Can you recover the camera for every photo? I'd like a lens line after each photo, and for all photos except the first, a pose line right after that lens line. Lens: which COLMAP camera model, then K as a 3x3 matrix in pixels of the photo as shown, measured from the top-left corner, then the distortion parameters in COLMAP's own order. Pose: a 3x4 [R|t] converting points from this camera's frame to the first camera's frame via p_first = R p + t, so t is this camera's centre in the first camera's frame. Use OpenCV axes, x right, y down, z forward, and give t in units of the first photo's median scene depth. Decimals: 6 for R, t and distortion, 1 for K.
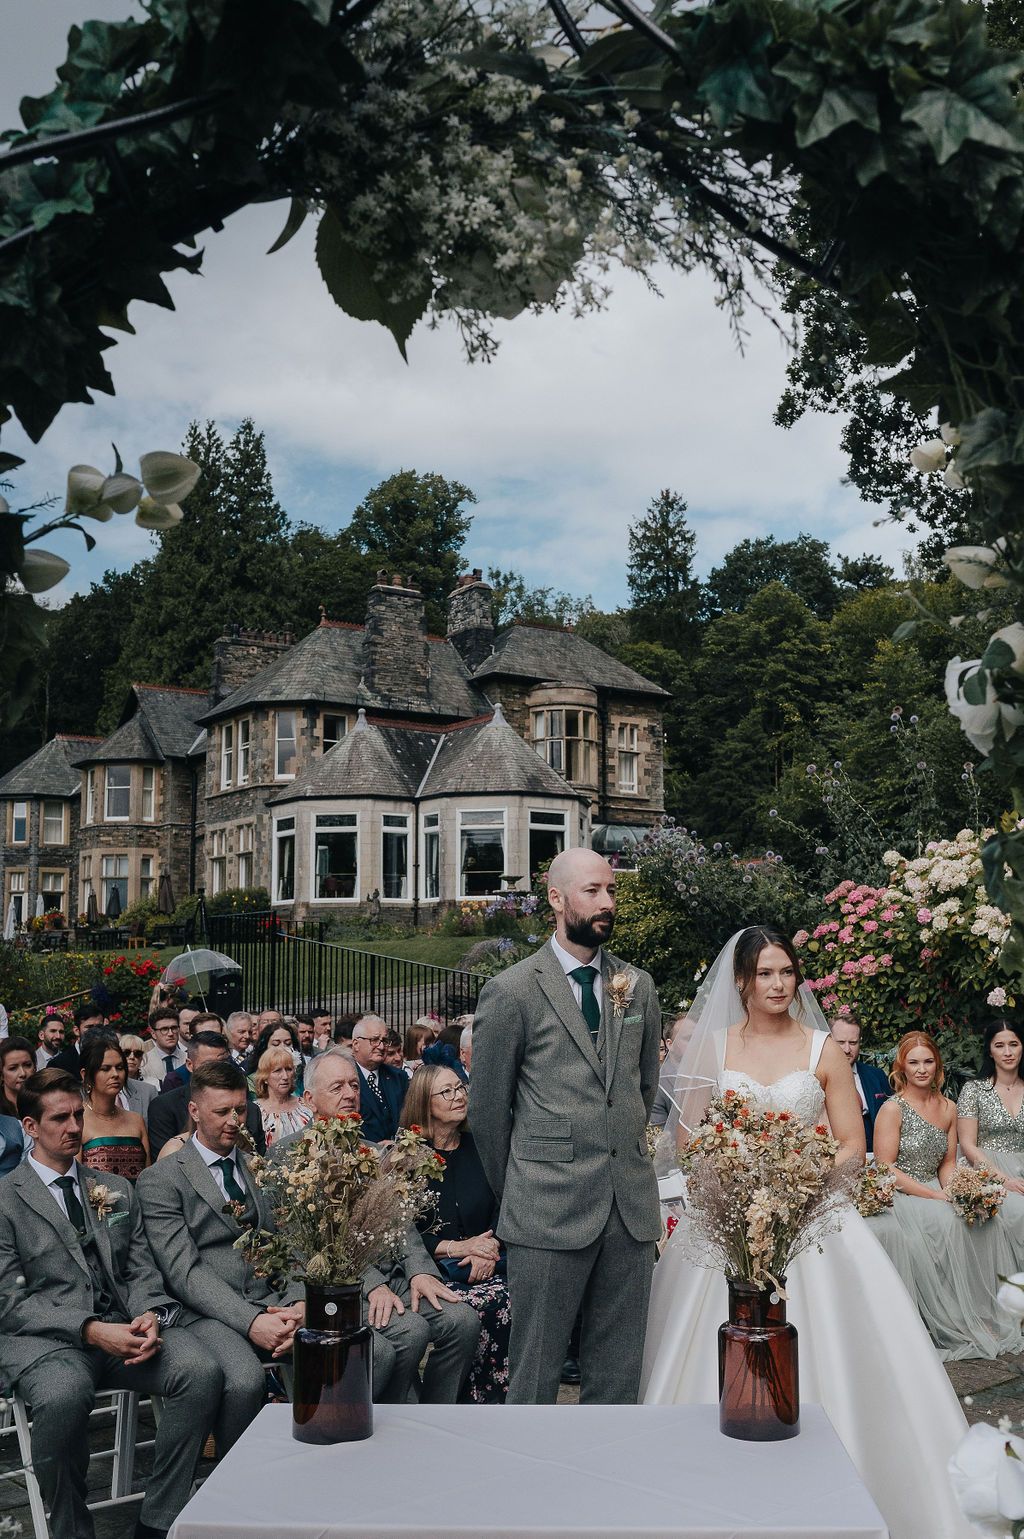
lens RADIAL K [[1582.5, 0, 512.0], [0, 1582.5, 769.5], [0, 0, 1]] dist [-0.027415, 0.005163]
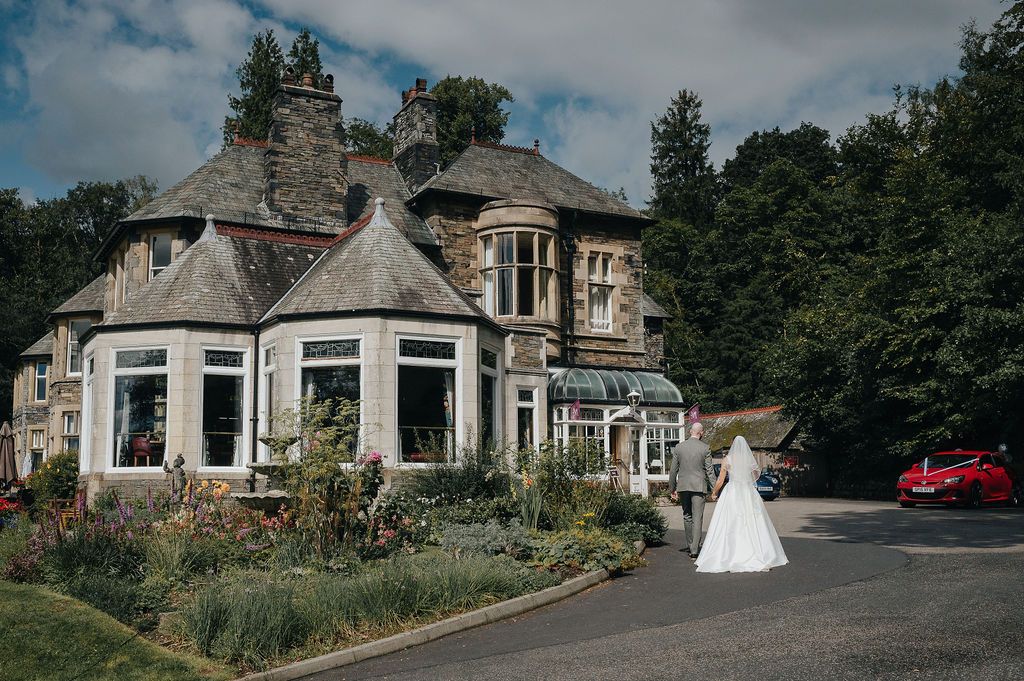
lens RADIAL K [[1053.0, 0, 512.0], [0, 1053.0, 340.5], [0, 0, 1]] dist [-0.027415, 0.005163]
pose [[0.995233, -0.019934, -0.095472, 0.080034], [0.018678, 0.999727, -0.014031, 0.026573], [0.095726, 0.012181, 0.995333, 0.425435]]
